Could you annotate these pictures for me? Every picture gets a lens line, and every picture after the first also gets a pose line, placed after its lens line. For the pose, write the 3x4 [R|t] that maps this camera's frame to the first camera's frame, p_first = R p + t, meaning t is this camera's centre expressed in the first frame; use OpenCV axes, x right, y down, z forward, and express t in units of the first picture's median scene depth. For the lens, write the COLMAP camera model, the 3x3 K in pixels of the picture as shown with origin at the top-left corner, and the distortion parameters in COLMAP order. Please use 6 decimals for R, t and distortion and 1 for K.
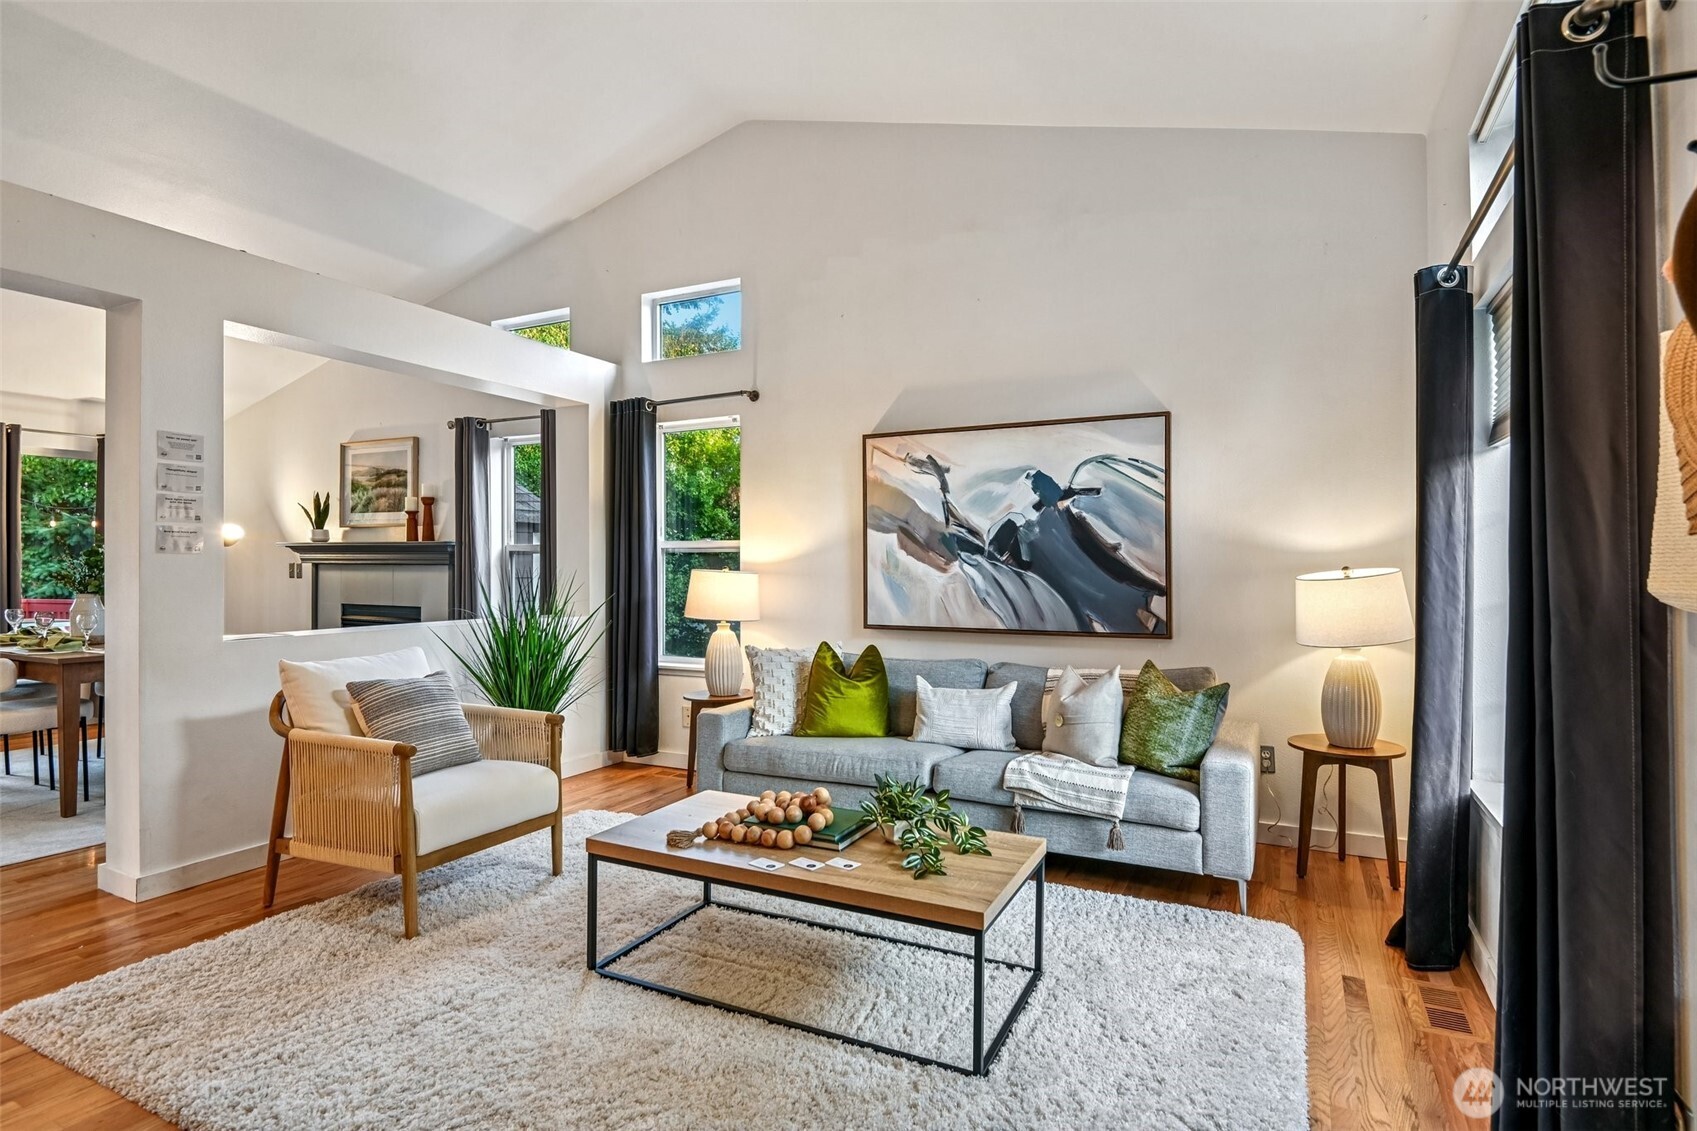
lens RADIAL K [[851.9, 0, 844.1], [0, 851.9, 566.2], [0, 0, 1]] dist [0.013209, -0.013218]
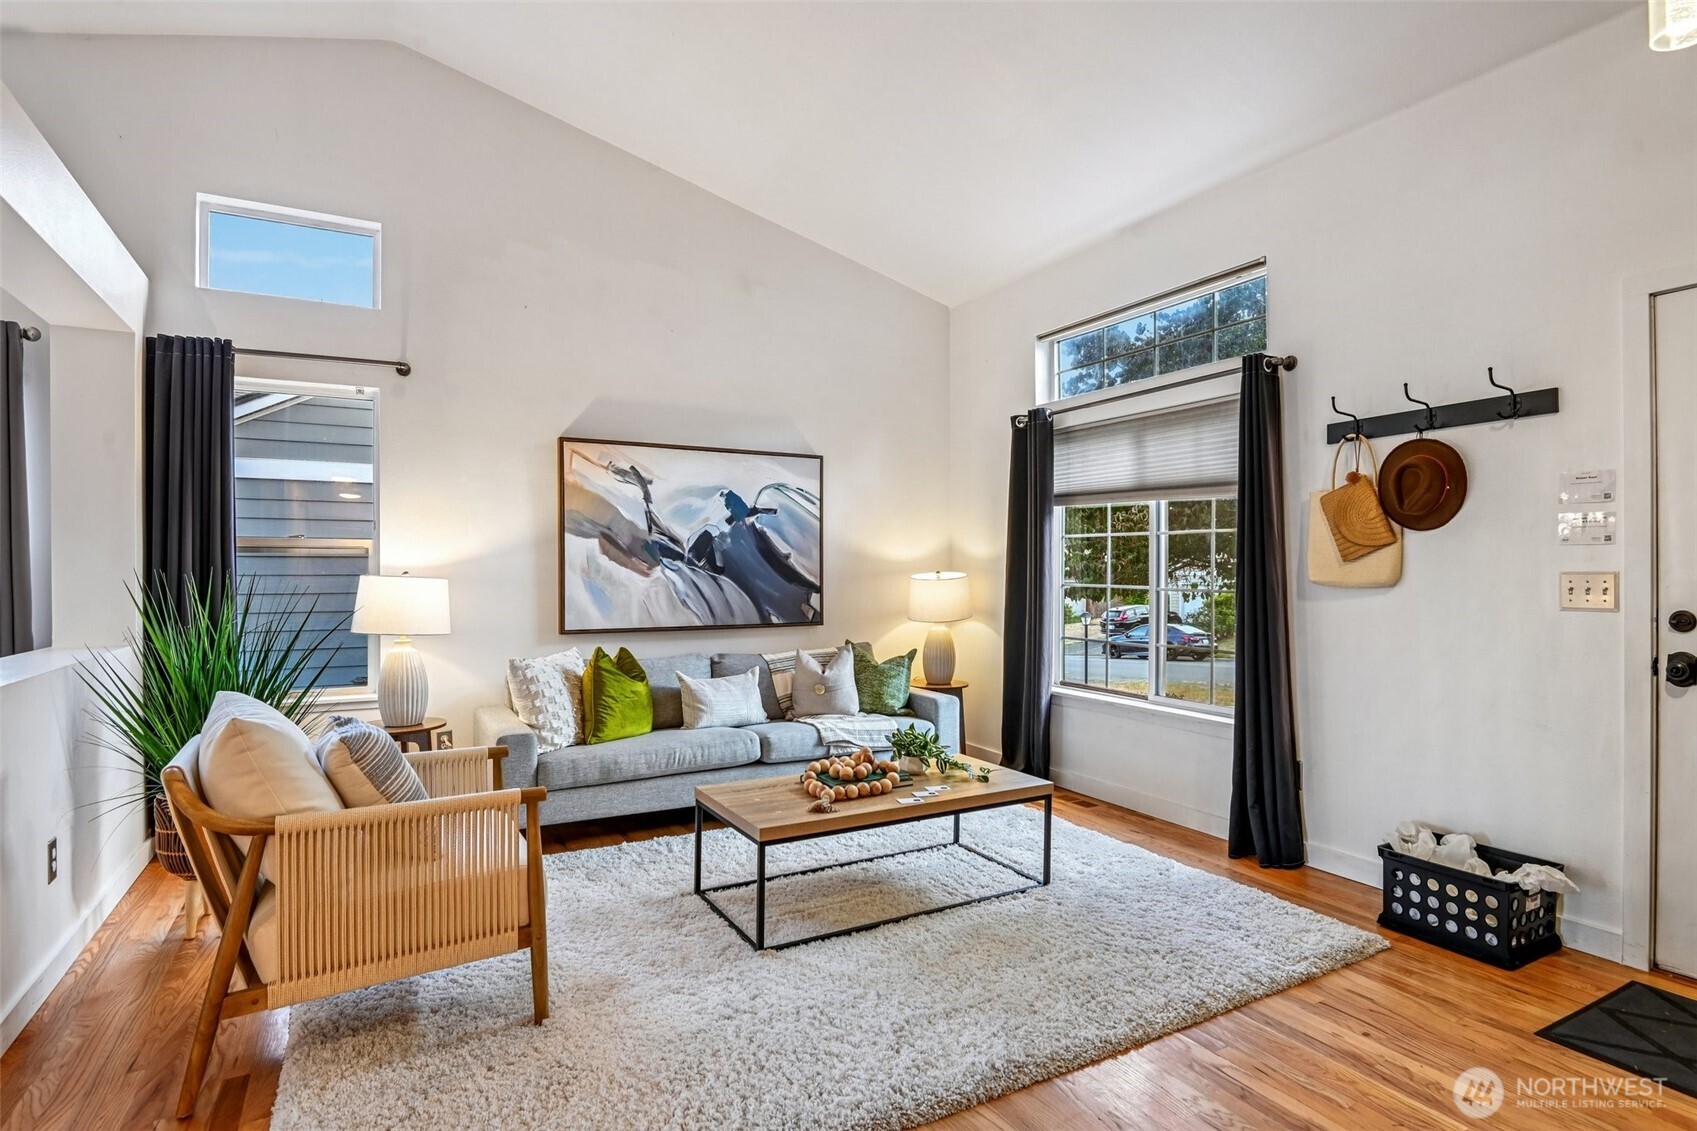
lens RADIAL K [[870.4, 0, 848.5], [0, 870.4, 565.5], [0, 0, 1]] dist [-0.000091, -0.015986]
pose [[0.564230, 0.003926, 0.825608, -0.678026], [-0.000450, 0.999990, -0.004447, -0.002167], [-0.825617, 0.002137, 0.564226, 0.177582]]
